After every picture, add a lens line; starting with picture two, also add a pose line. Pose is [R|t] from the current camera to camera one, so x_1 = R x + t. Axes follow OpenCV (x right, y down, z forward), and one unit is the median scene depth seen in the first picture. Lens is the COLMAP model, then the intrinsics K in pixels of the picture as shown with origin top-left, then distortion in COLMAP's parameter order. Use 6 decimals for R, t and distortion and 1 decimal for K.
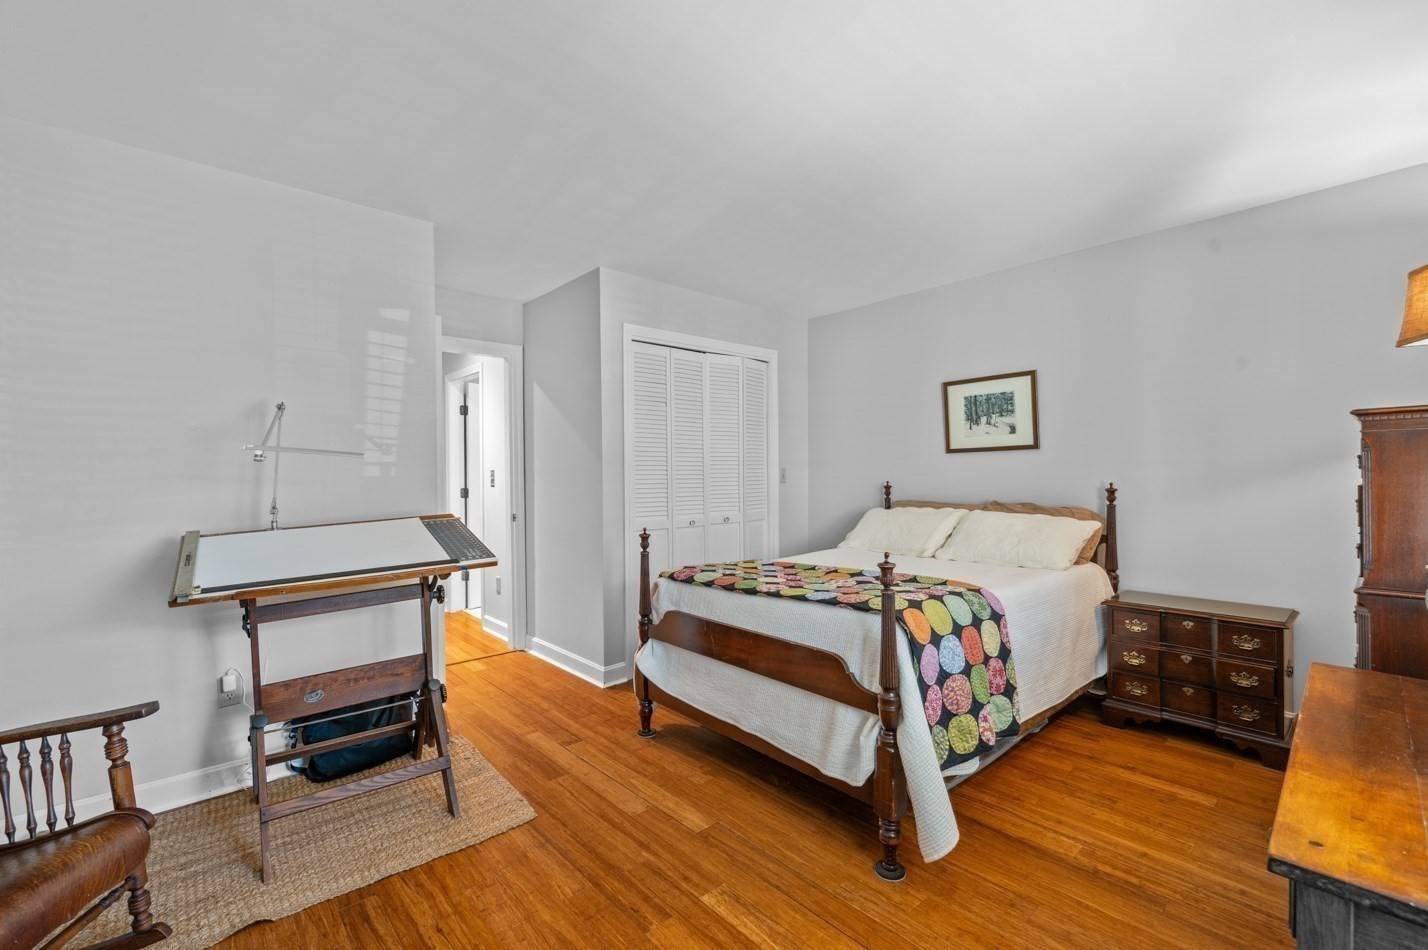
lens RADIAL K [[586.8, 0, 714.2], [0, 586.8, 476.2], [0, 0, 1]] dist [-0.000116, 0.000304]
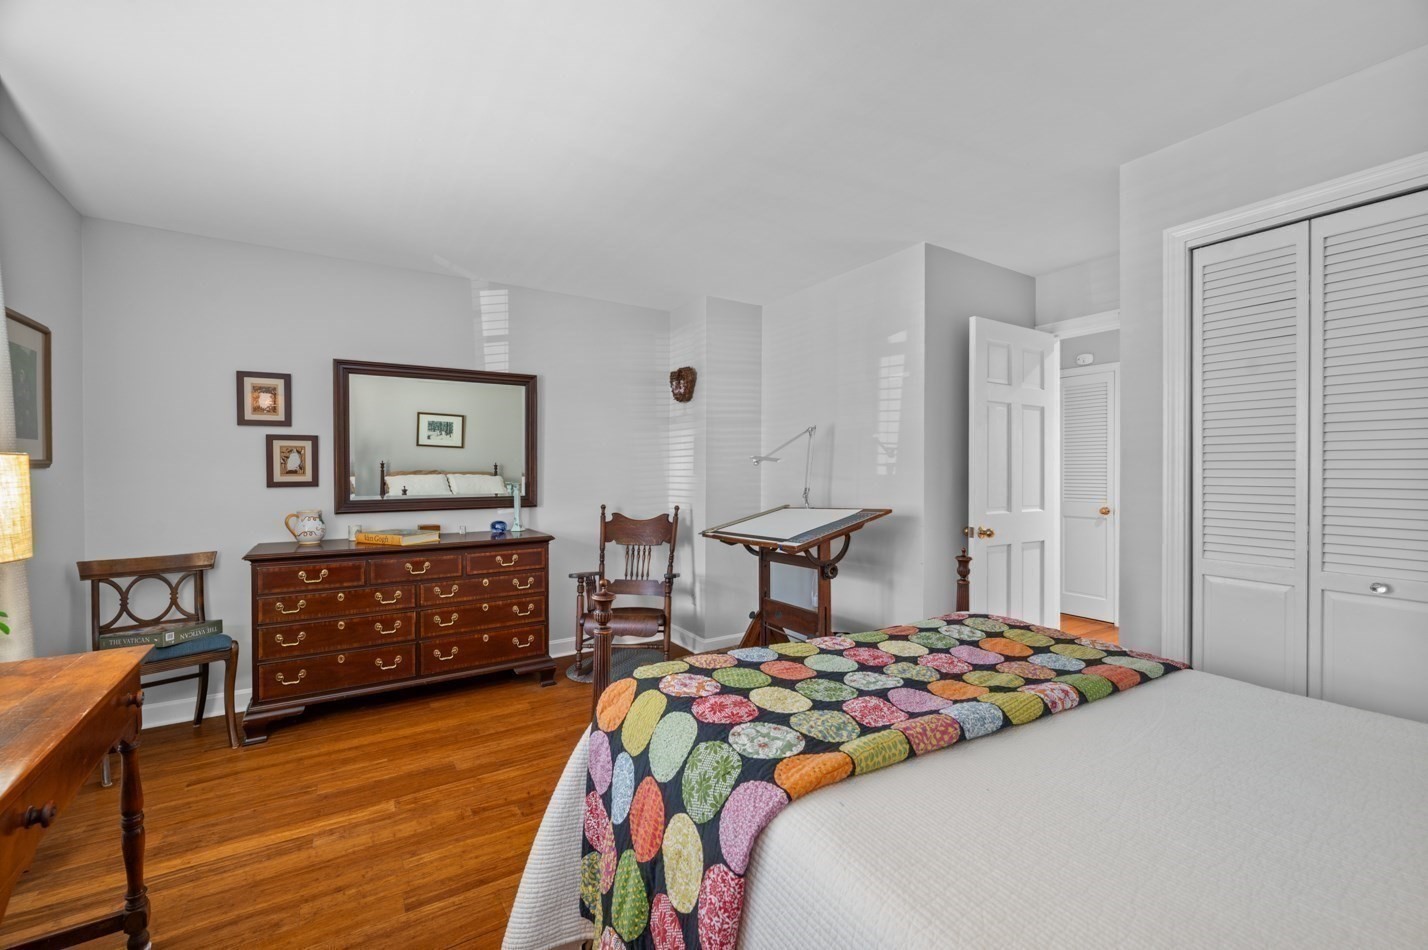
lens RADIAL K [[586.8, 0, 717.4], [0, 586.8, 476.4], [0, 0, 1]] dist [-0.000116, 0.000304]
pose [[-0.161714, 0.014942, -0.986725, 0.636747], [0.000054, 0.999885, 0.015133, -0.013926], [0.986838, 0.002394, -0.161696, 0.776196]]
